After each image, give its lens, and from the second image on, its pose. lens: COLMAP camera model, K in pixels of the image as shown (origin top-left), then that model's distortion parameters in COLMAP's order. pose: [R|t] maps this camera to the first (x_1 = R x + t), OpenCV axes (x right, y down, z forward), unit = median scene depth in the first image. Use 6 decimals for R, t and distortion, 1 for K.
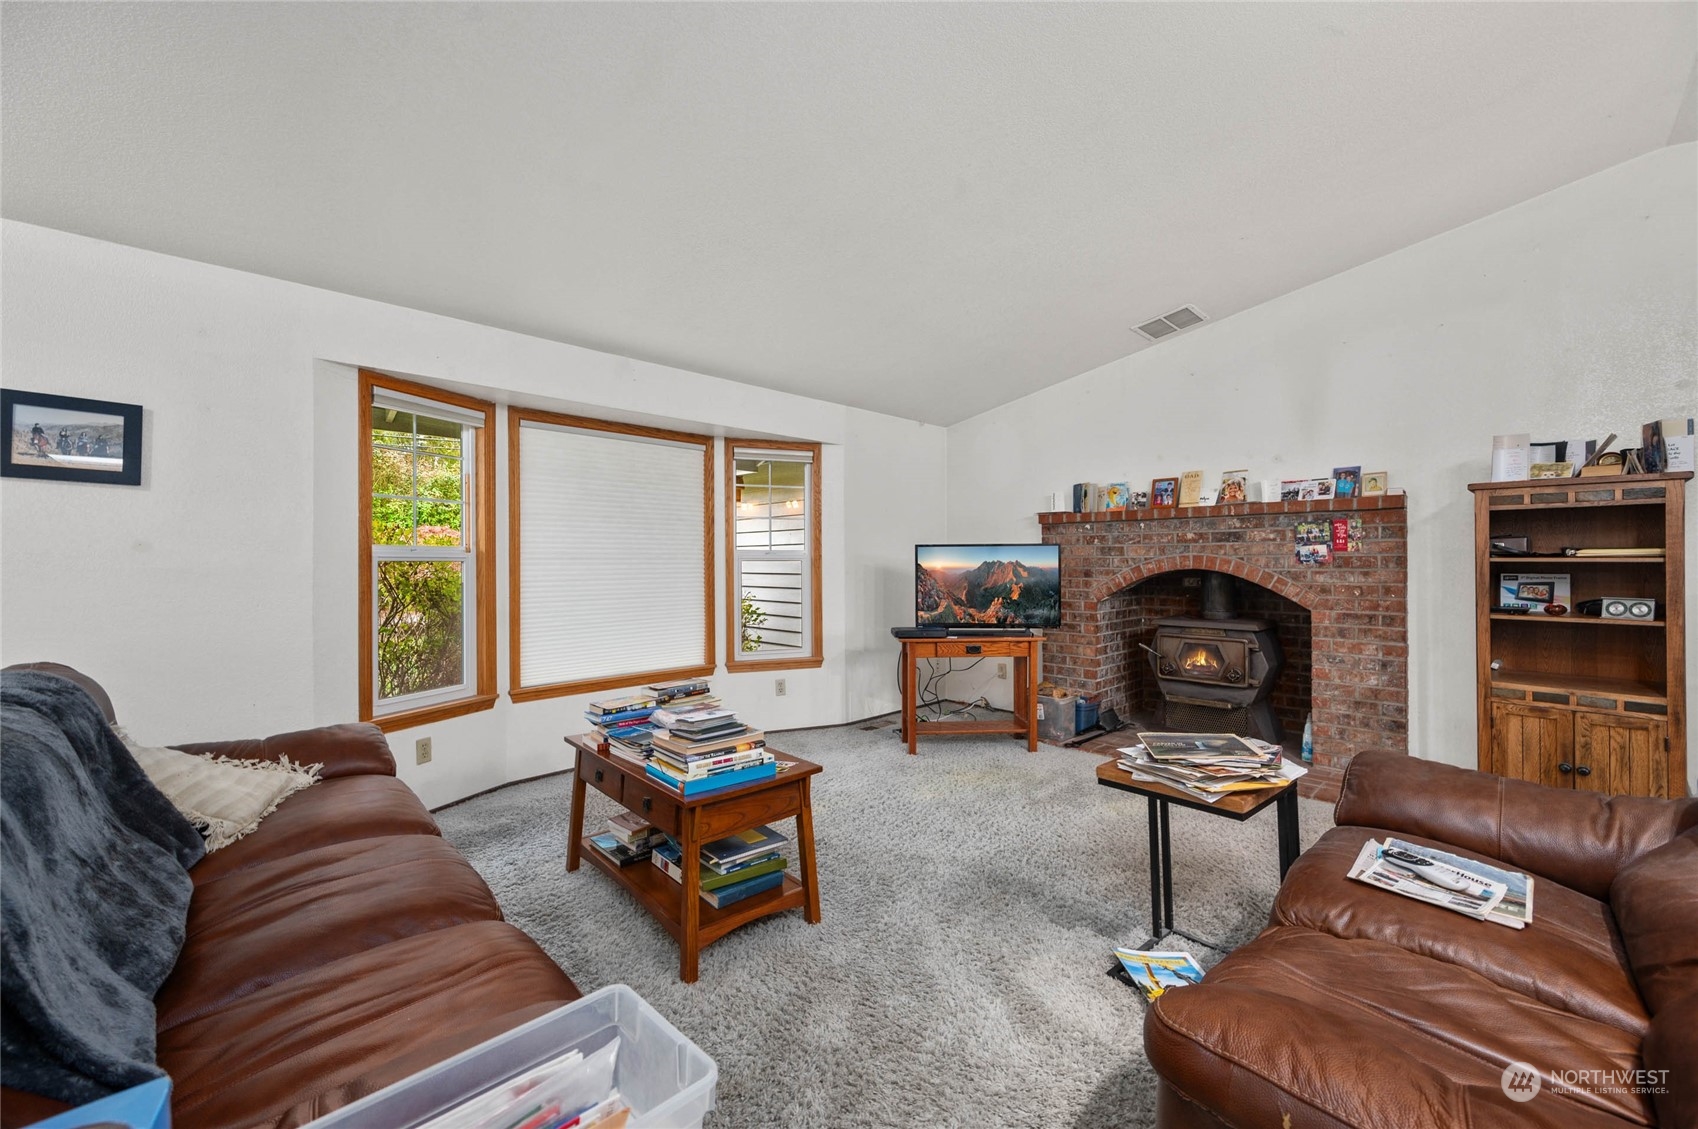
lens RADIAL K [[674.9, 0, 845.6], [0, 674.9, 559.9], [0, 0, 1]] dist [-0.000287, 0.000096]
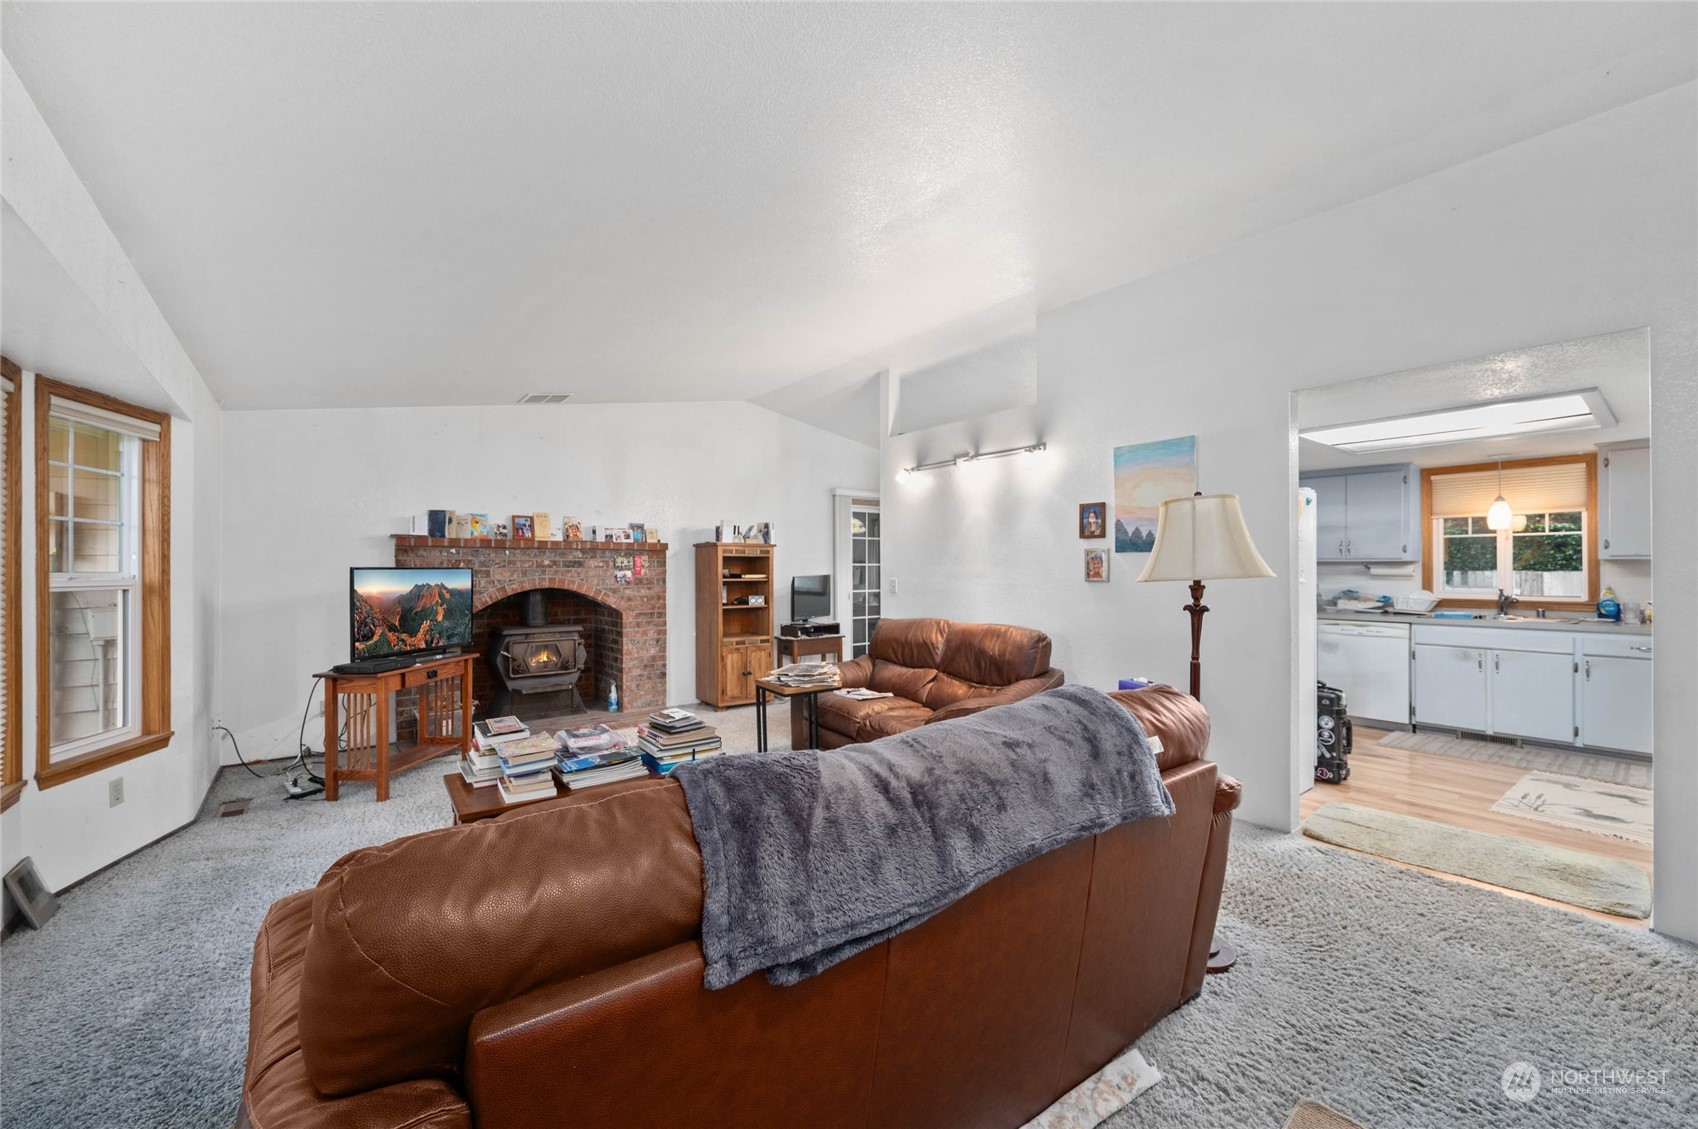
lens RADIAL K [[674.9, 0, 844.4], [0, 674.9, 569.5], [0, 0, 1]] dist [-0.000287, 0.000096]
pose [[0.098221, 0.004986, 0.995152, -0.741021], [0.002359, 0.999983, -0.005243, -0.014114], [-0.995162, 0.002862, 0.098208, 0.300761]]
